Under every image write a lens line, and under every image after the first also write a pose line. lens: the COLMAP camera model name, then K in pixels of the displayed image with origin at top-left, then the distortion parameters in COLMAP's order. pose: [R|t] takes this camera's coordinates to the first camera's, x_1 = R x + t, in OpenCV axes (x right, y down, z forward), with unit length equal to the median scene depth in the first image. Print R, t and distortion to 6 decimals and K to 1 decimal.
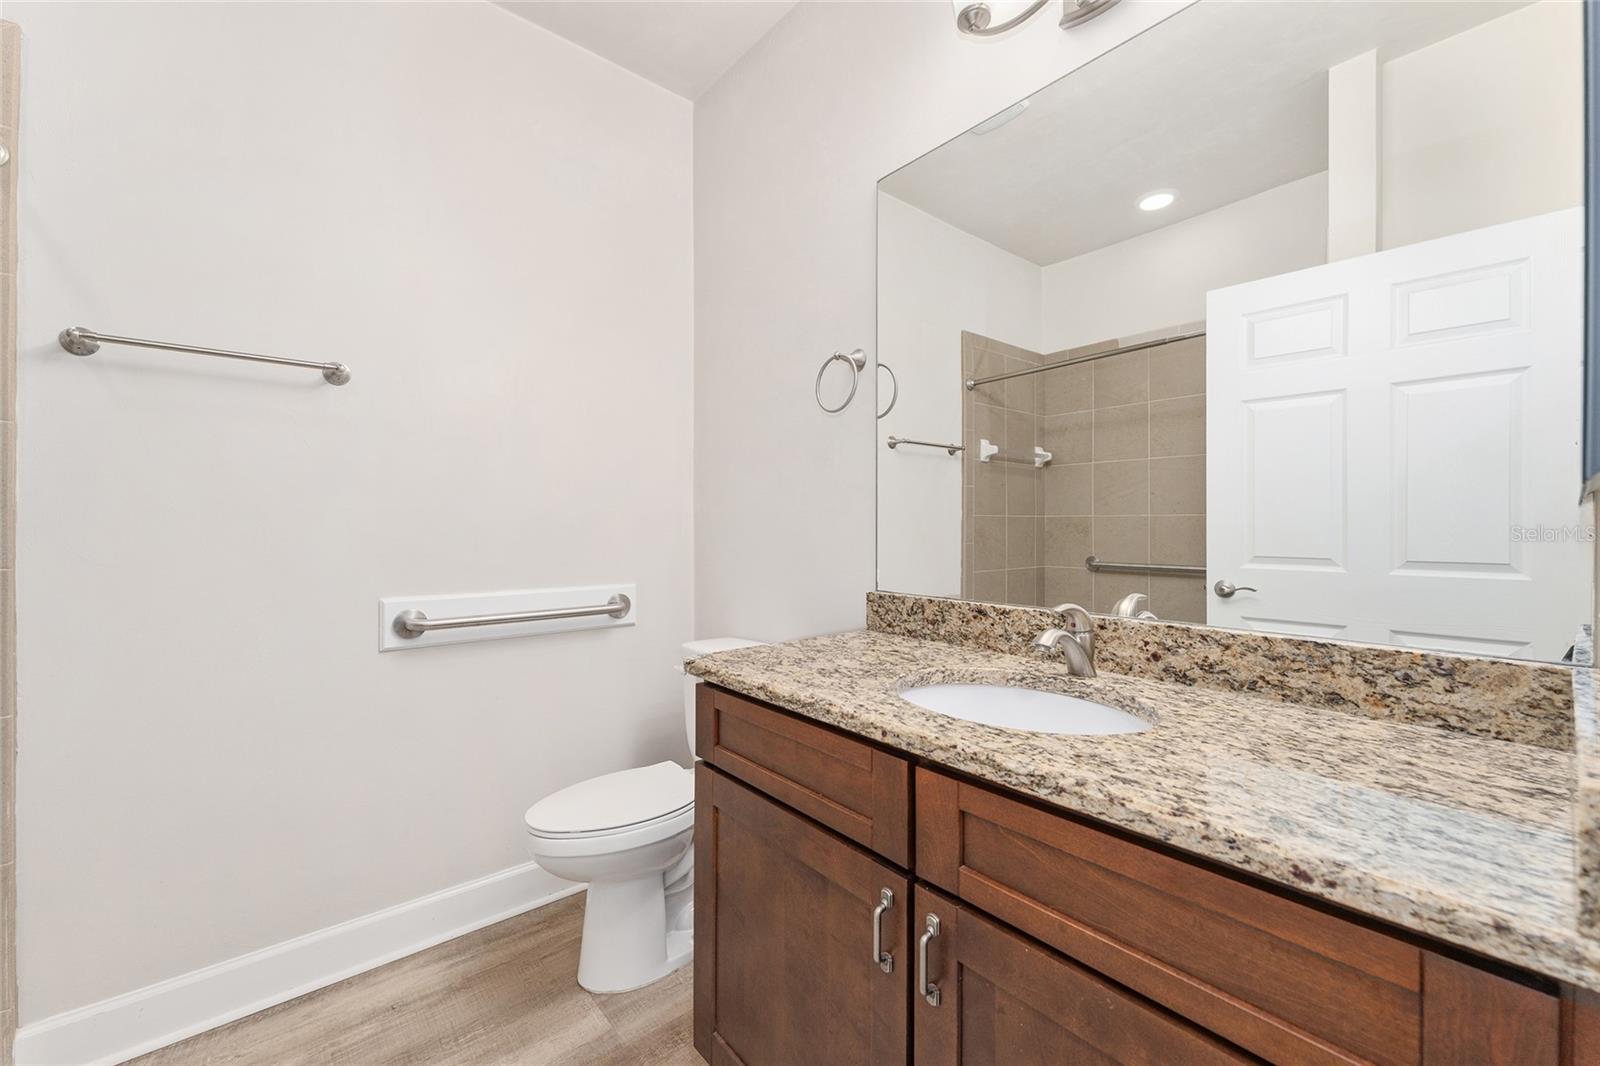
lens RADIAL K [[641.1, 0, 802.8], [0, 641.1, 531.9], [0, 0, 1]] dist [0.001593, -0.000747]
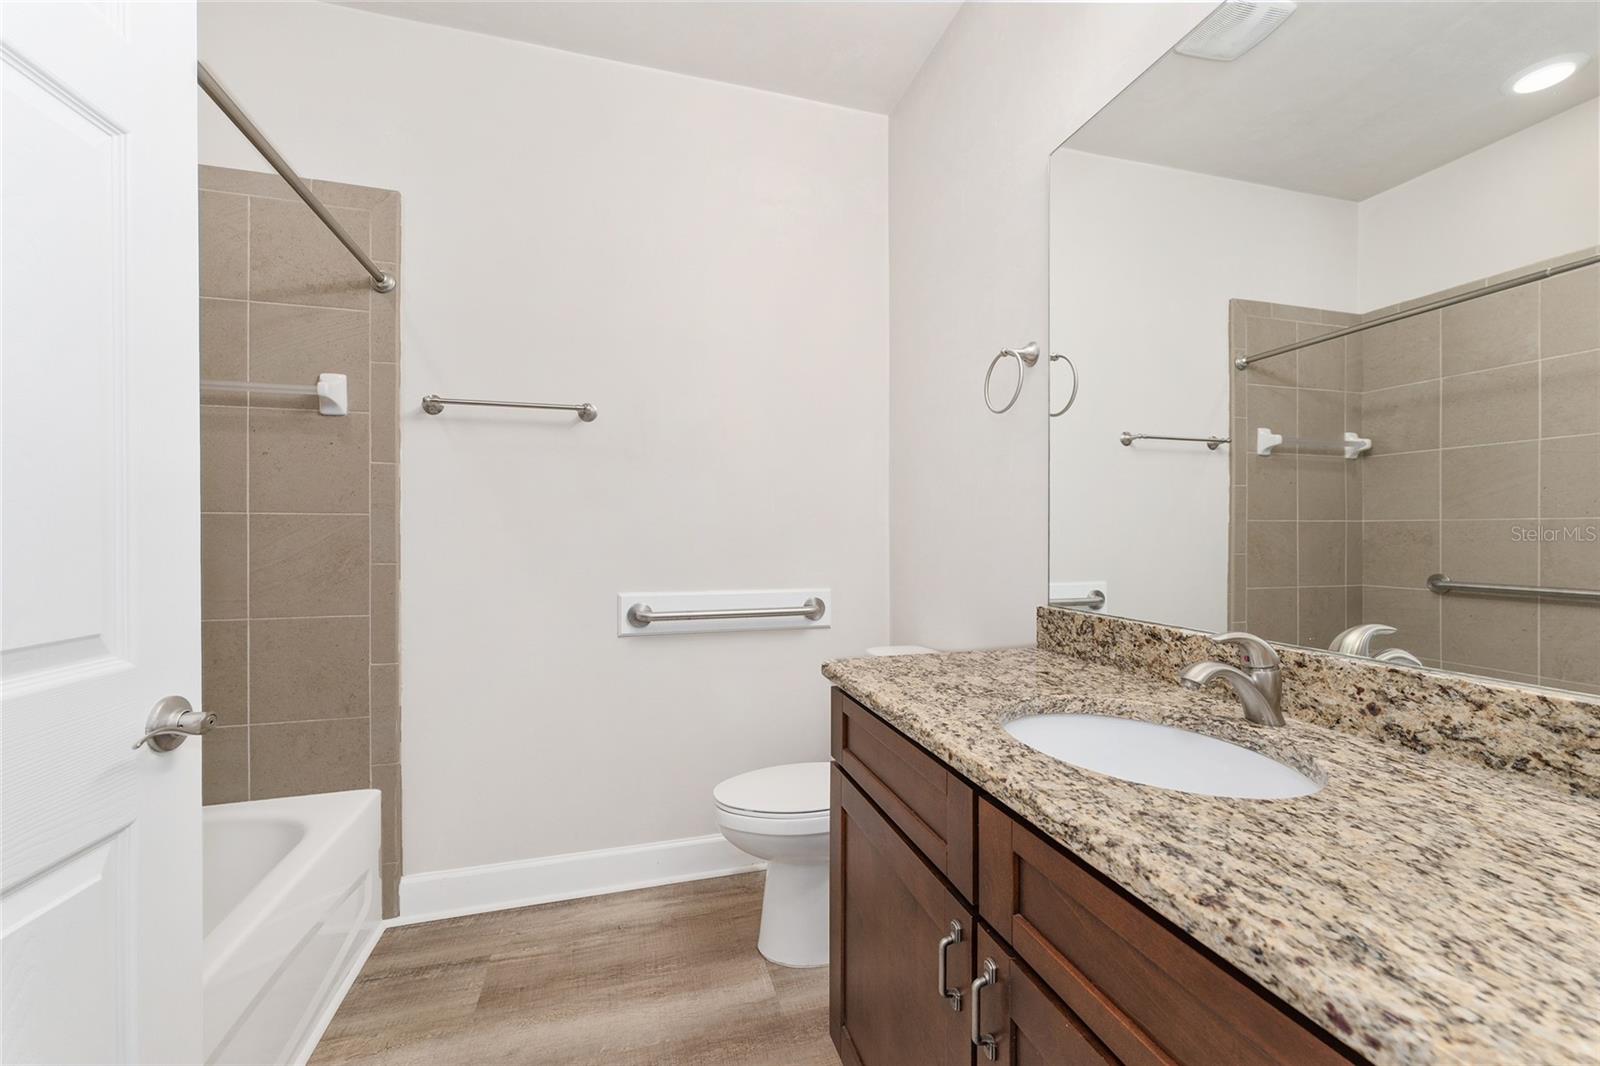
lens RADIAL K [[637.0, 0, 799.8], [0, 637.0, 541.7], [0, 0, 1]] dist [0.000414, -0.000369]
pose [[0.914345, 0.005516, -0.404898, 0.233841], [-0.003443, 0.999977, 0.005848, -0.003969], [0.404921, -0.003954, 0.914343, 0.043752]]
